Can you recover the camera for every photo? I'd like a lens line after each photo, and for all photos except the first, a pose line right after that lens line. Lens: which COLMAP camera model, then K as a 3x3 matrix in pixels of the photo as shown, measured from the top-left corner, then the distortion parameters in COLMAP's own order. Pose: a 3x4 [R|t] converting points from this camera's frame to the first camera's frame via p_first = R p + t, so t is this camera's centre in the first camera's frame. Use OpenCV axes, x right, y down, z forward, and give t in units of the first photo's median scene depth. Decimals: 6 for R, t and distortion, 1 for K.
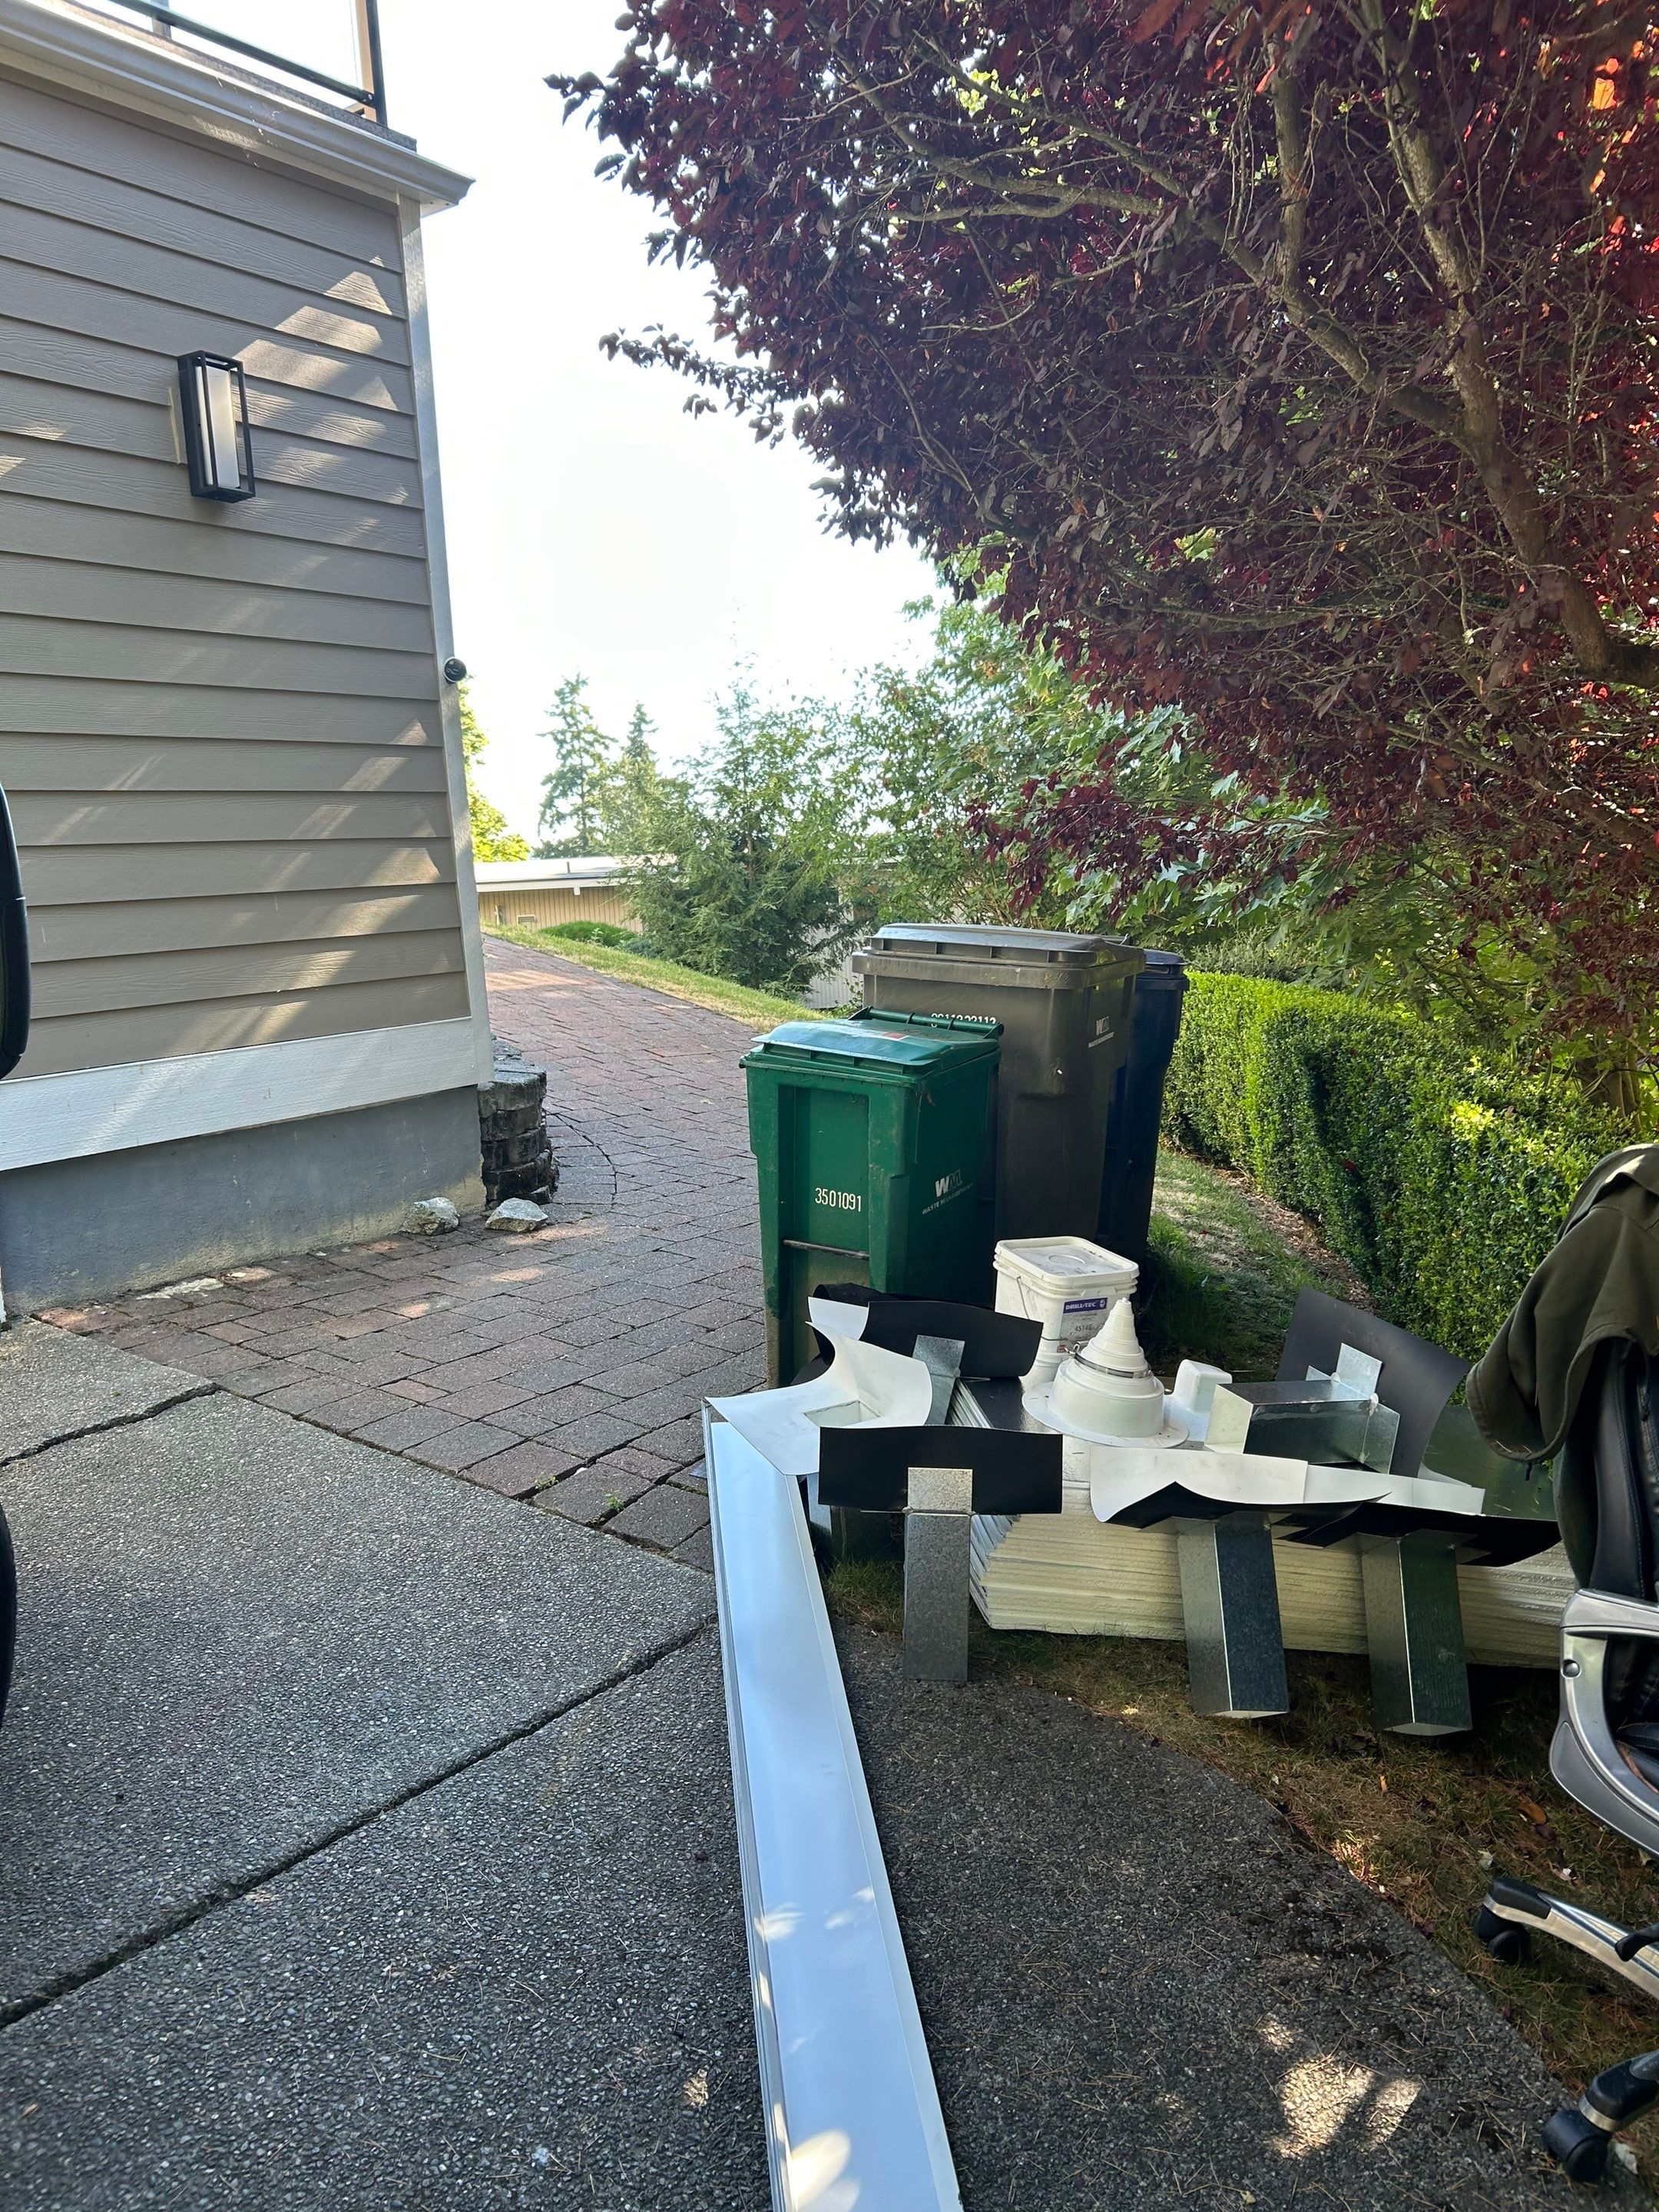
lens RADIAL K [[1655.7, 0, 819.0], [0, 1655.7, 1093.5], [0, 0, 1]] dist [0.072854, -0.074588]
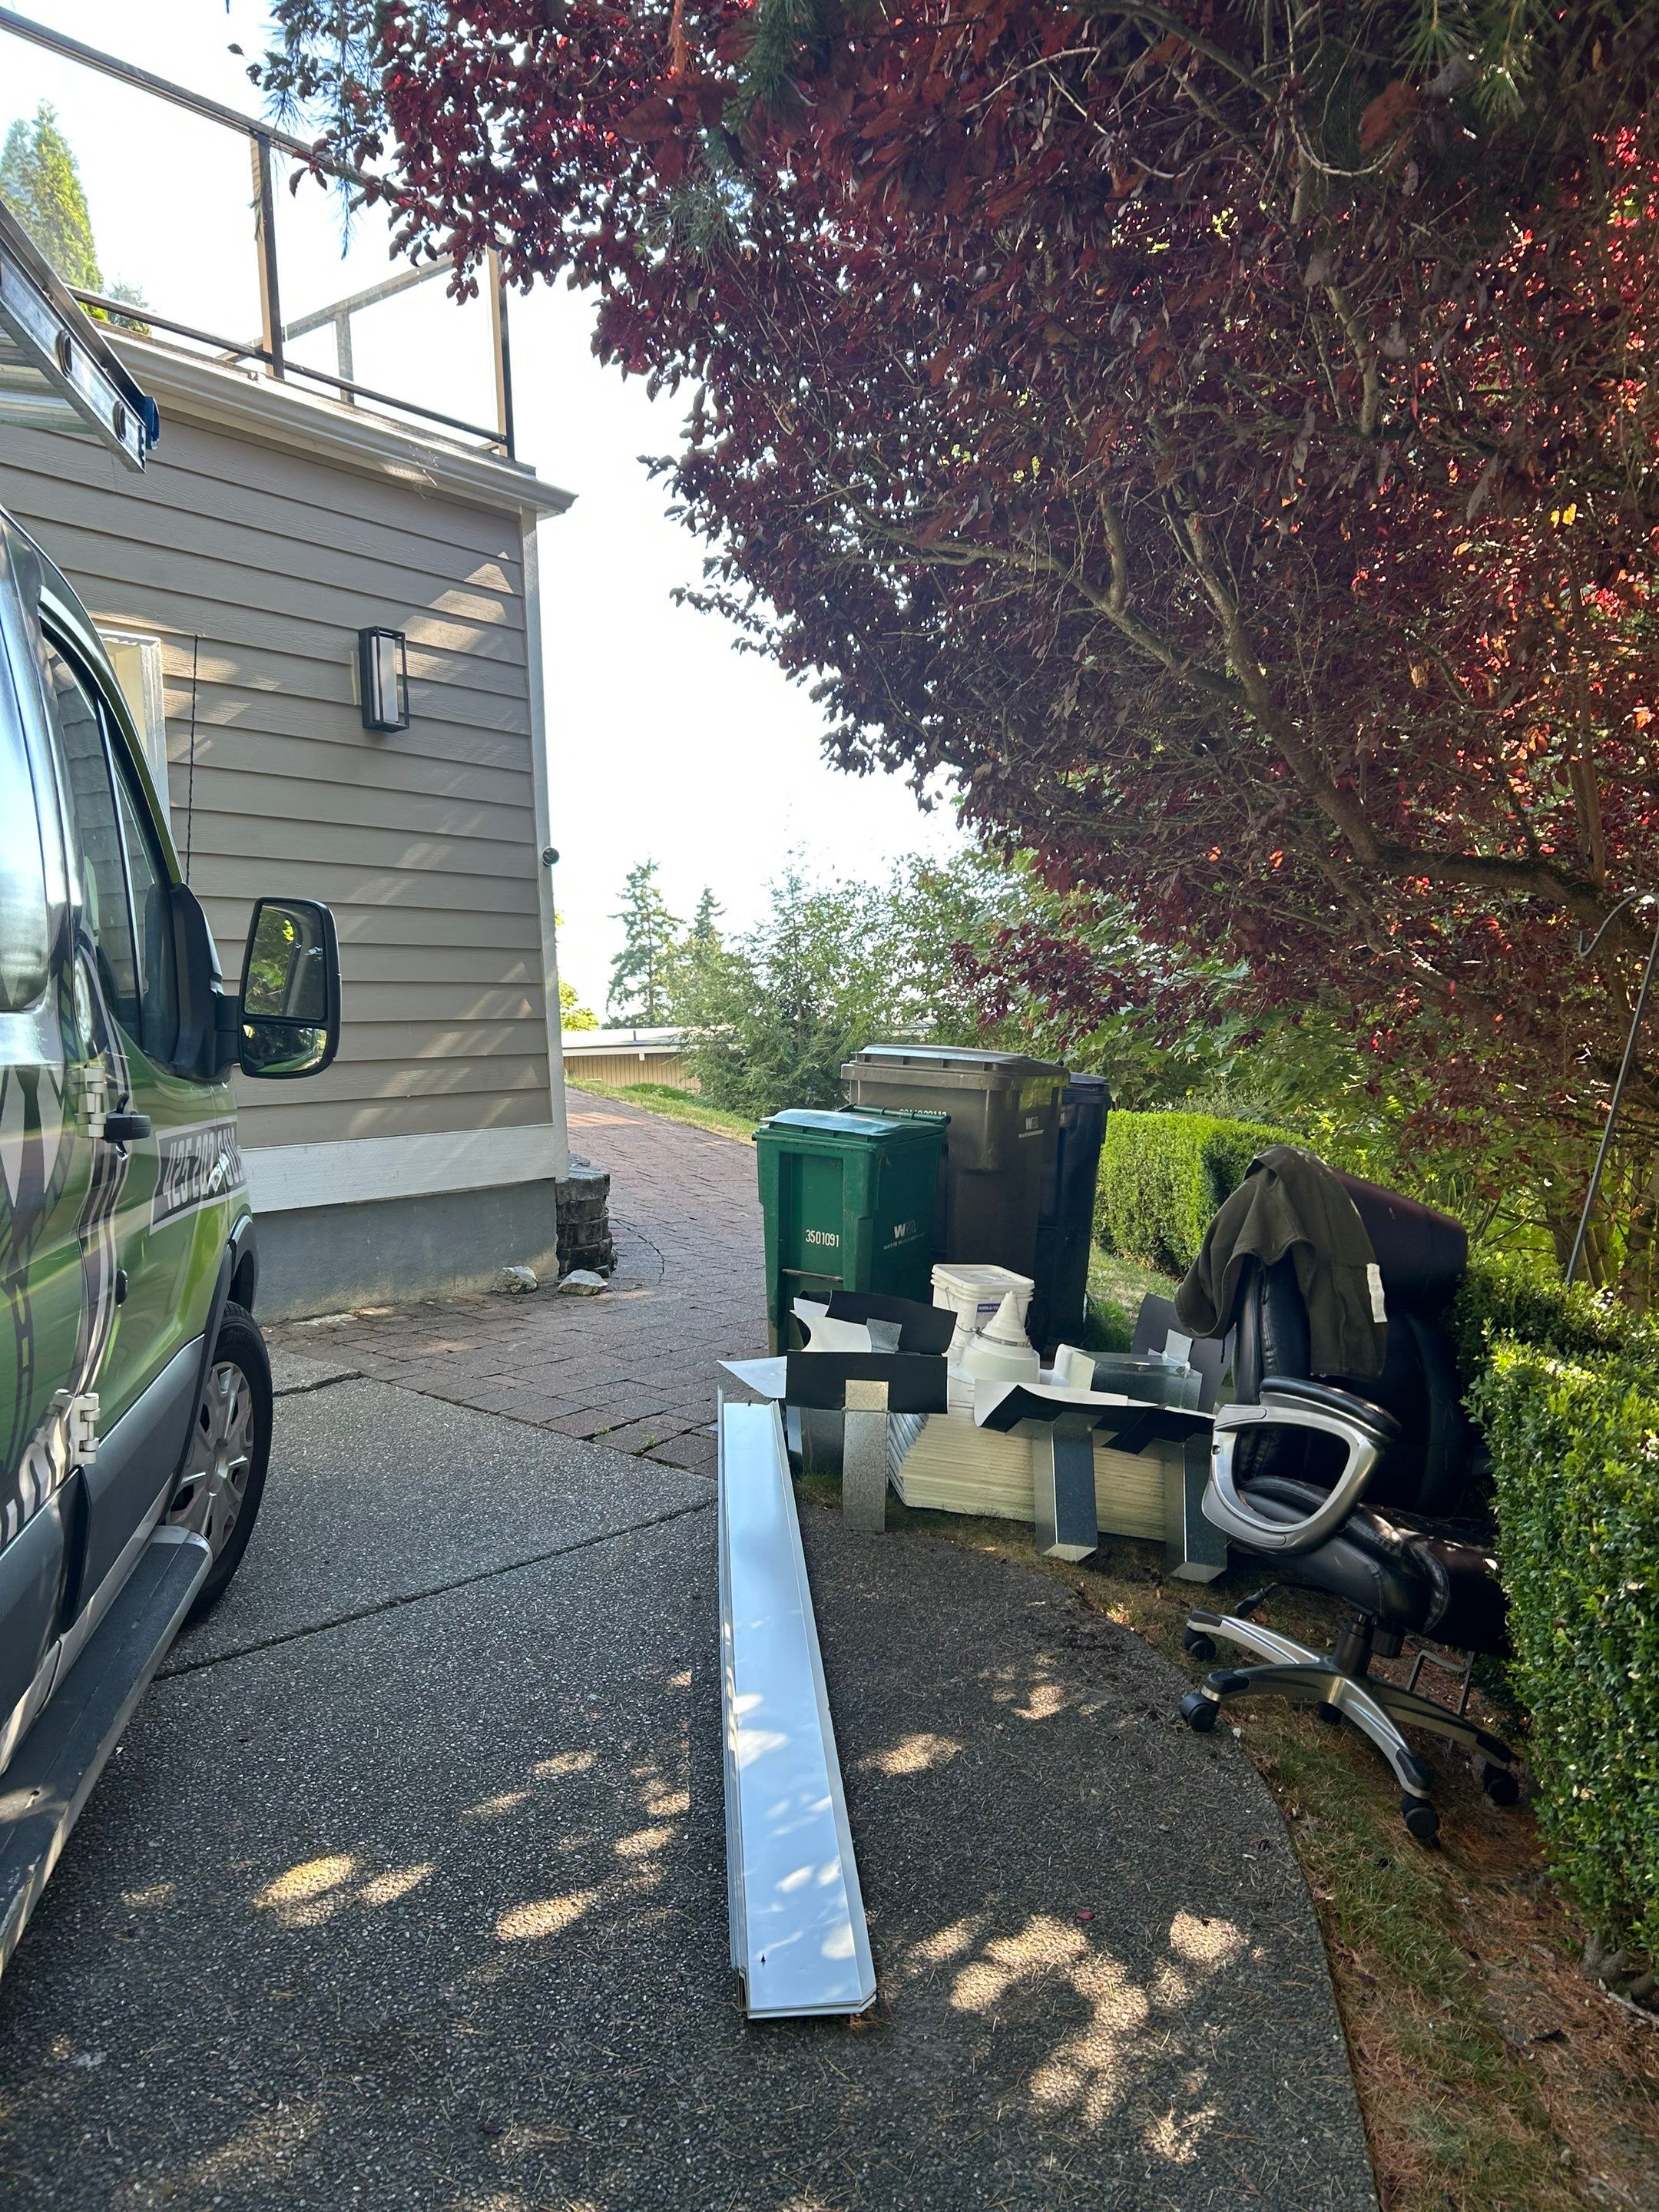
lens RADIAL K [[1703.6, 0, 824.7], [0, 1703.6, 1097.3], [0, 0, 1]] dist [0.104290, 0.000753]
pose [[0.999210, 0.013716, -0.037297, 0.049051], [-0.017719, 0.993863, -0.109193, 0.077701], [0.035570, 0.109767, 0.993321, -0.307507]]
